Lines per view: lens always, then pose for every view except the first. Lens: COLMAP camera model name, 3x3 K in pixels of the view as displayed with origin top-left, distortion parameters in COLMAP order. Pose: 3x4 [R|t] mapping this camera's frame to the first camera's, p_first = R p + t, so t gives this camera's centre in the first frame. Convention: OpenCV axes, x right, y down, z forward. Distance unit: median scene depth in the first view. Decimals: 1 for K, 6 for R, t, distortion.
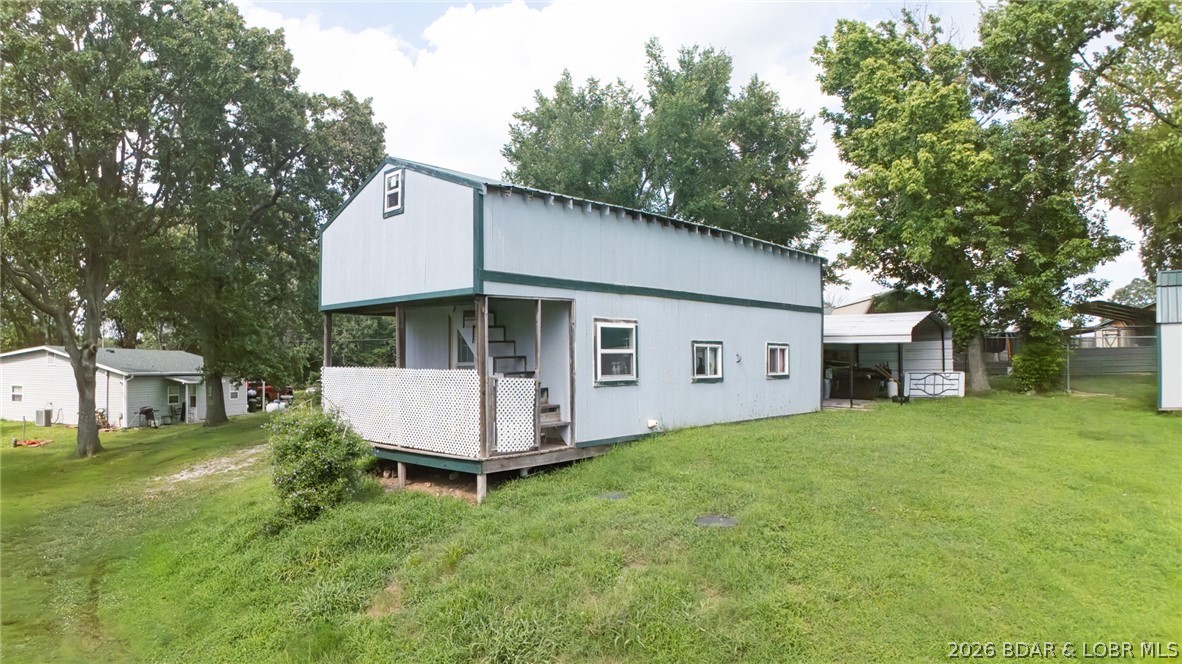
lens RADIAL K [[726.3, 0, 591.0], [0, 726.3, 332.0], [0, 0, 1]] dist [-0.178245, 0.016910]
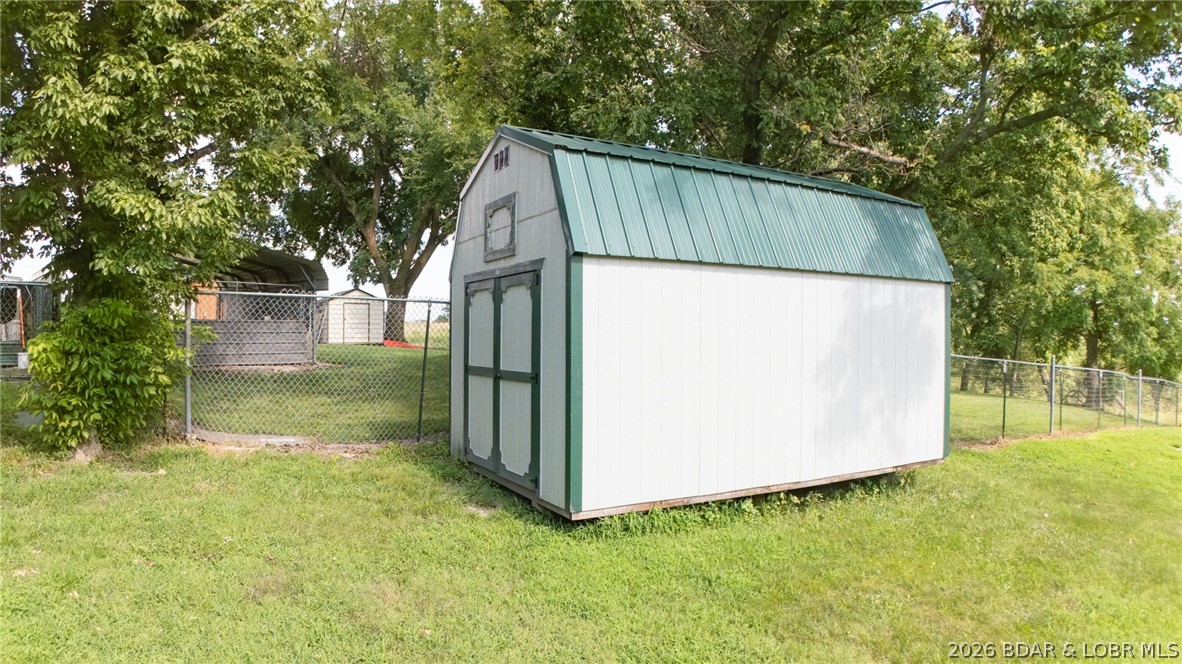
lens RADIAL K [[726.3, 0, 591.0], [0, 726.3, 332.0], [0, 0, 1]] dist [-0.178245, 0.016910]
pose [[0.277389, 0.001374, 0.960757, 0.430904], [-0.049152, 0.998710, 0.012763, 0.016474], [-0.959500, -0.050763, 0.277098, 0.698799]]
